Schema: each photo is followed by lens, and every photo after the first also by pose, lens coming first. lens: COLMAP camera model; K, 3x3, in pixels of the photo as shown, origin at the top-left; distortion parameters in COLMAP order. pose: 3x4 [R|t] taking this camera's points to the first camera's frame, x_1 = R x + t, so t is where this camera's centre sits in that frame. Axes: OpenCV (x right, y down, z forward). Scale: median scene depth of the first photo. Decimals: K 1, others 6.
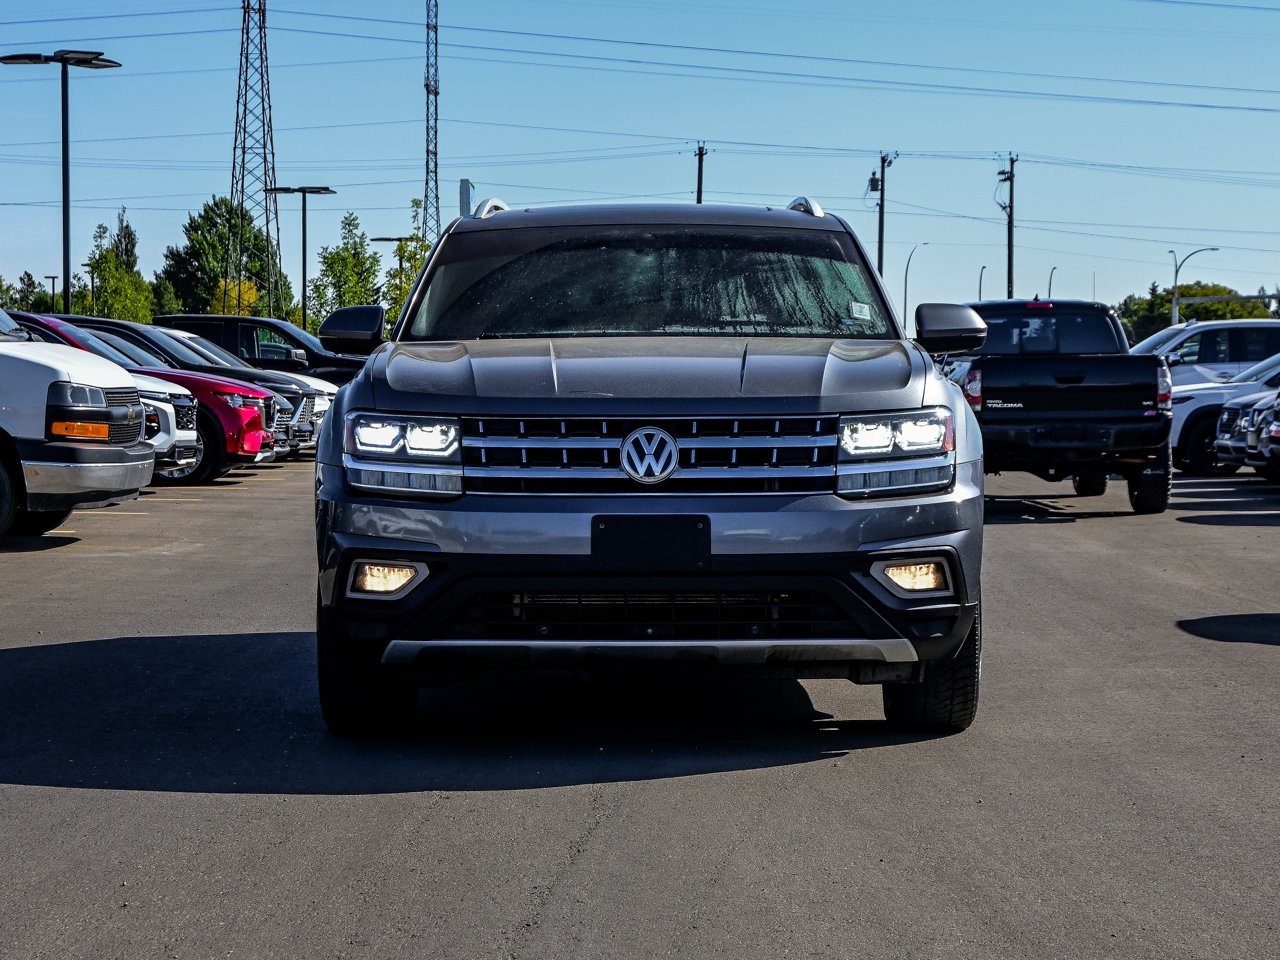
lens RADIAL K [[2768.6, 0, 640.0], [0, 2768.6, 480.0], [0, 0, 1]] dist [-0.047744, -0.313727]
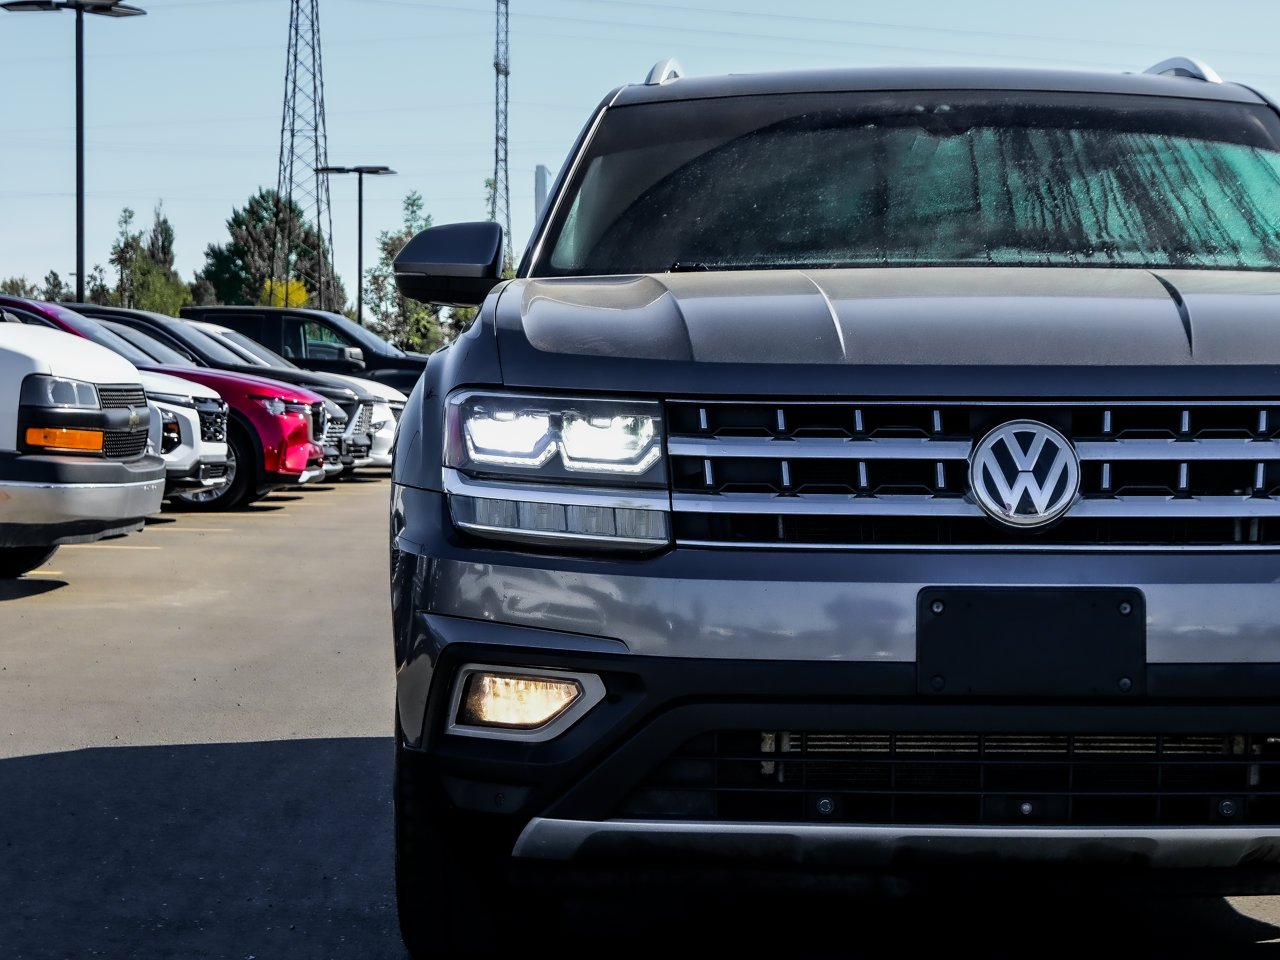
lens RADIAL K [[3128.2, 0, 590.9], [0, 3128.2, 481.9], [0, 0, 1]] dist [-0.110781, 0.666052]
pose [[0.998908, 0.004942, -0.046466, -0.047253], [-0.005287, 0.999959, -0.007302, -0.002341], [0.046428, 0.007540, 0.998893, 0.369097]]
